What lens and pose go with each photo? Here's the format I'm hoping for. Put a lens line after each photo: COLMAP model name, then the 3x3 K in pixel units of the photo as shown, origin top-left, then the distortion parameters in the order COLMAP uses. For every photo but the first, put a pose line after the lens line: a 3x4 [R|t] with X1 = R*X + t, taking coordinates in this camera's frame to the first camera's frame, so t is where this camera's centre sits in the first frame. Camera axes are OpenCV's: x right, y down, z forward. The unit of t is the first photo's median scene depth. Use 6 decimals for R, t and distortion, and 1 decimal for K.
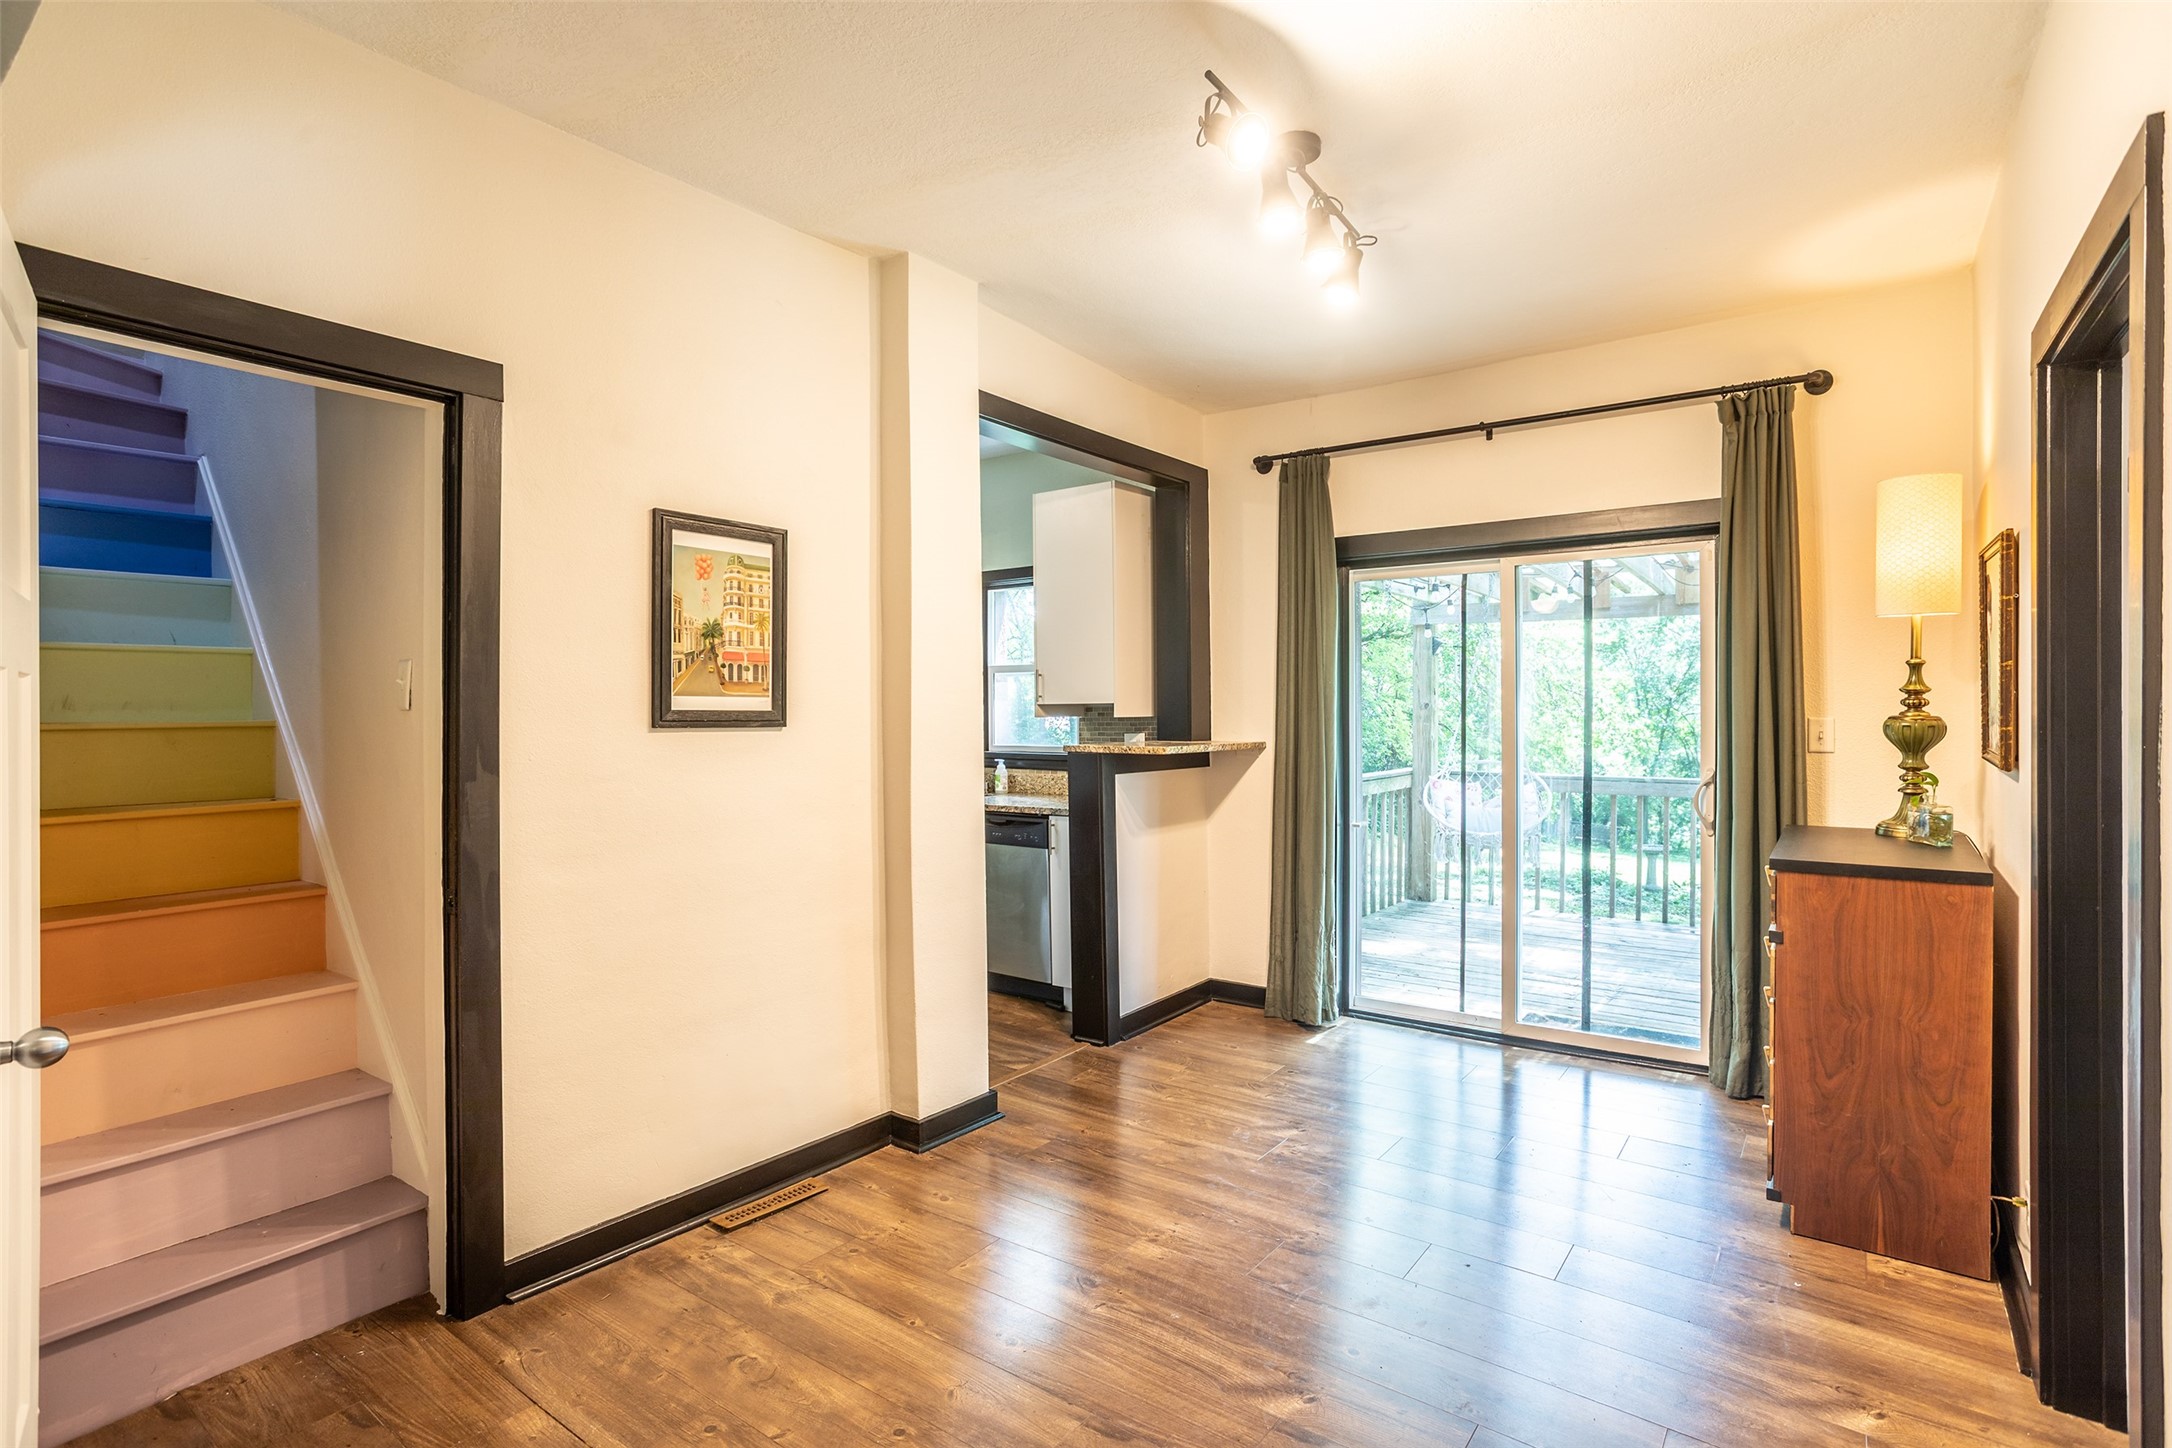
lens RADIAL K [[1052.8, 0, 1084.1], [0, 1052.8, 715.4], [0, 0, 1]] dist [0.006598, 0.003888]
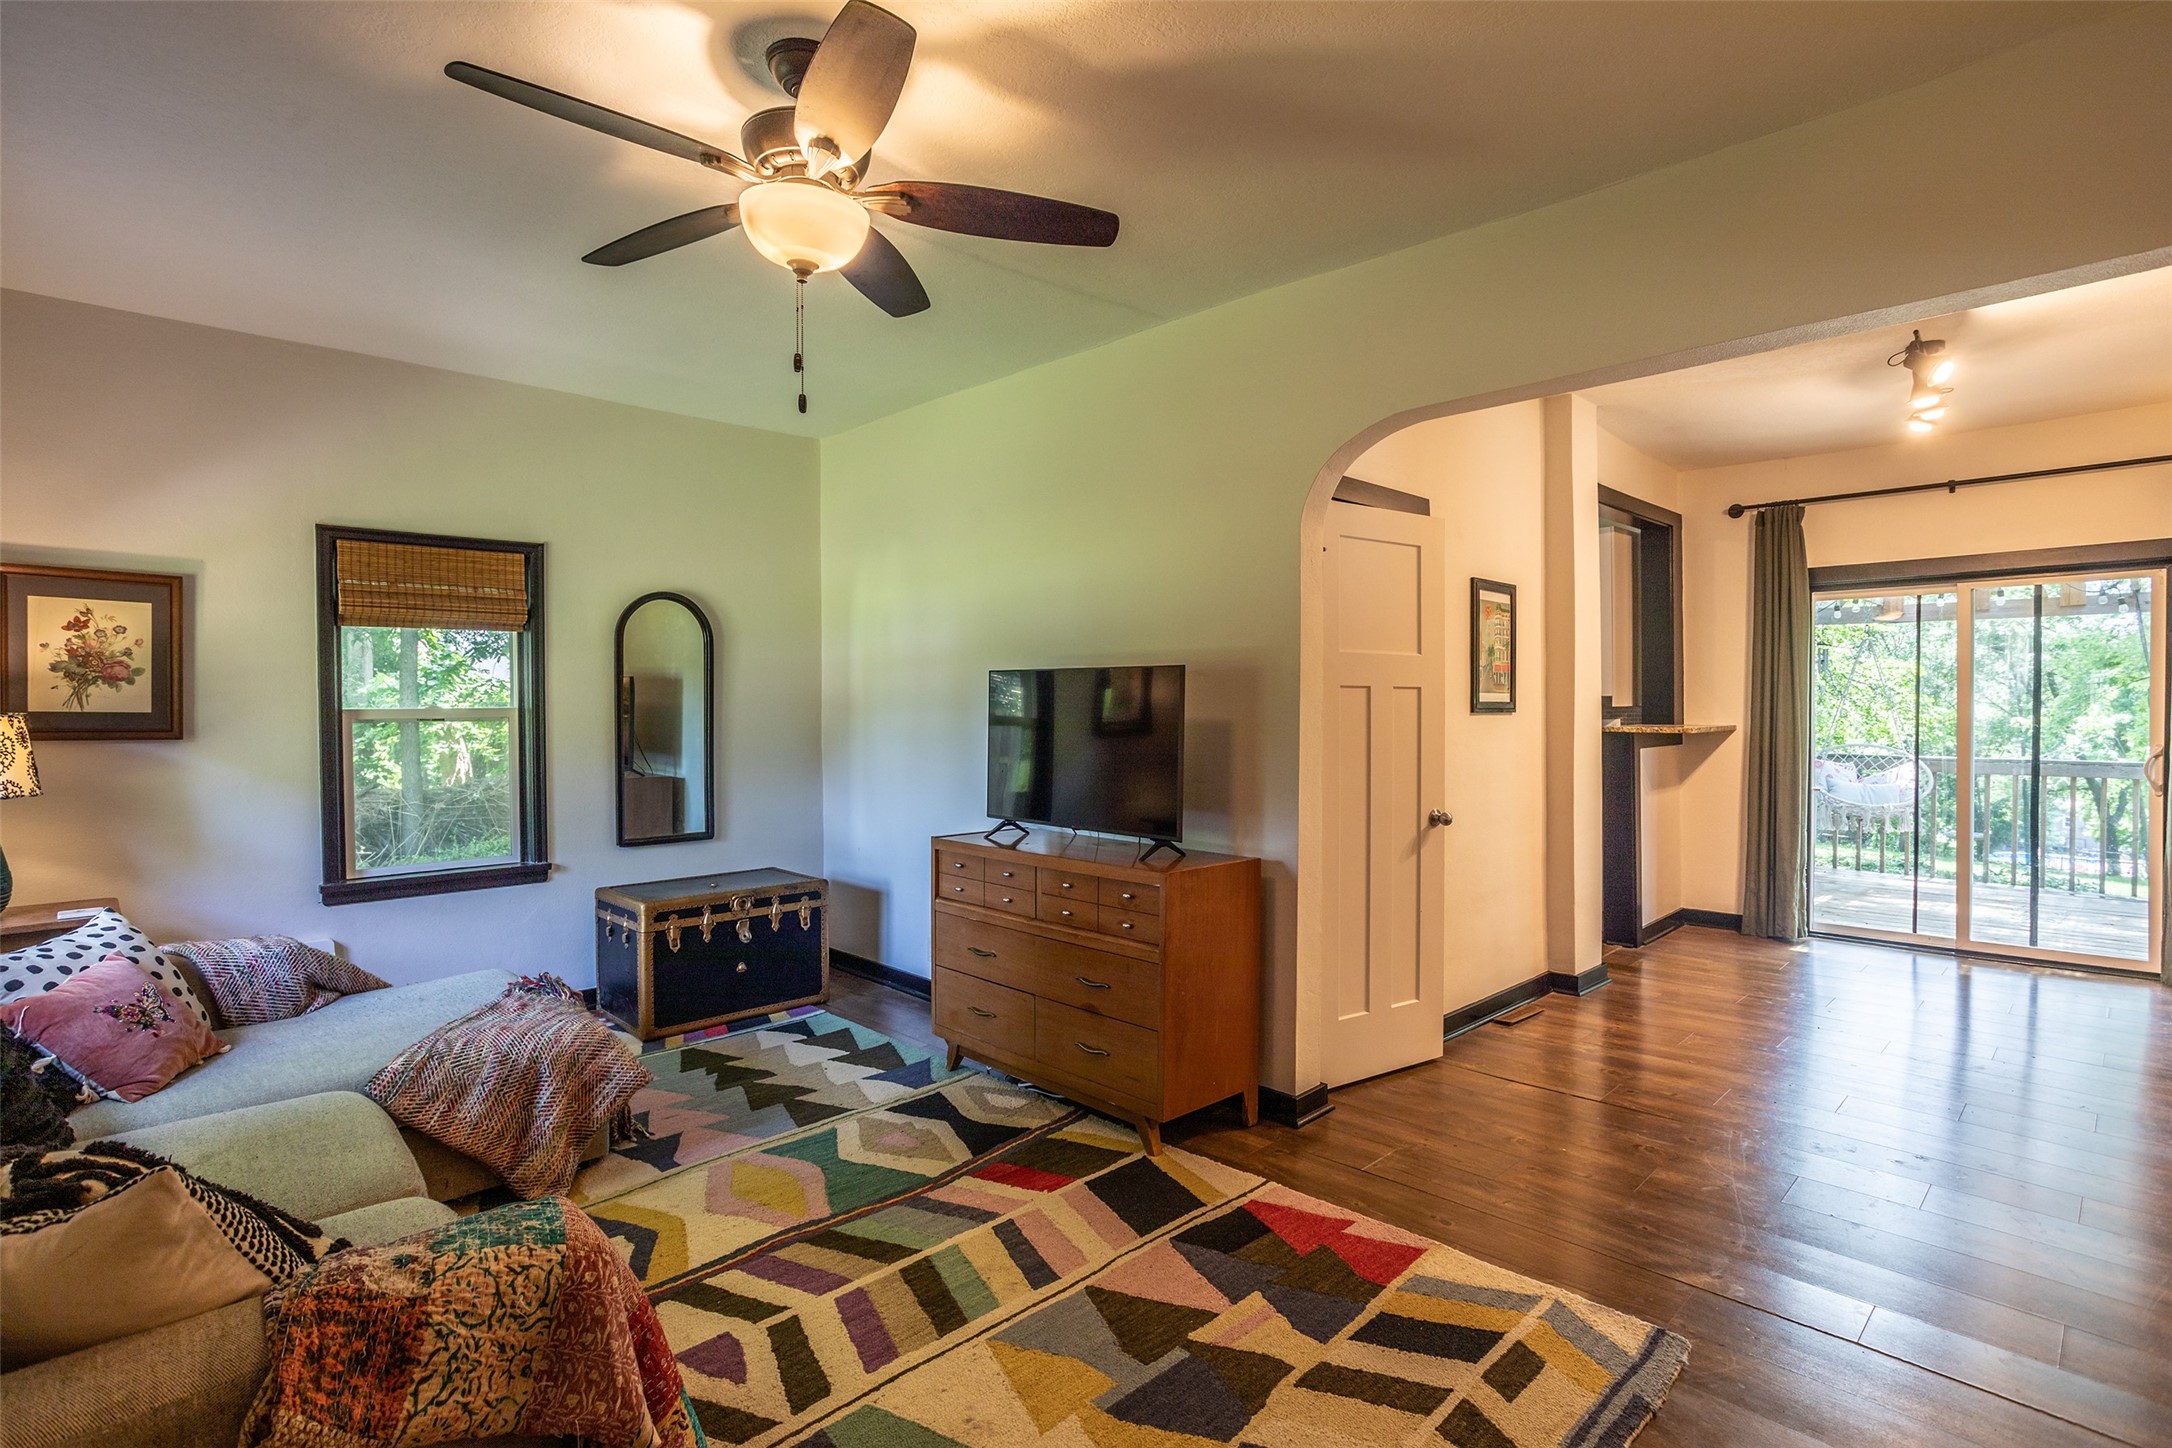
lens RADIAL K [[1052.8, 0, 1096.3], [0, 1052.8, 717.8], [0, 0, 1]] dist [0.006598, 0.003888]
pose [[0.991732, 0.000236, -0.128328, -0.488865], [0.001090, 0.999947, 0.010265, 0.001633], [0.128323, -0.010320, 0.991679, -0.432101]]
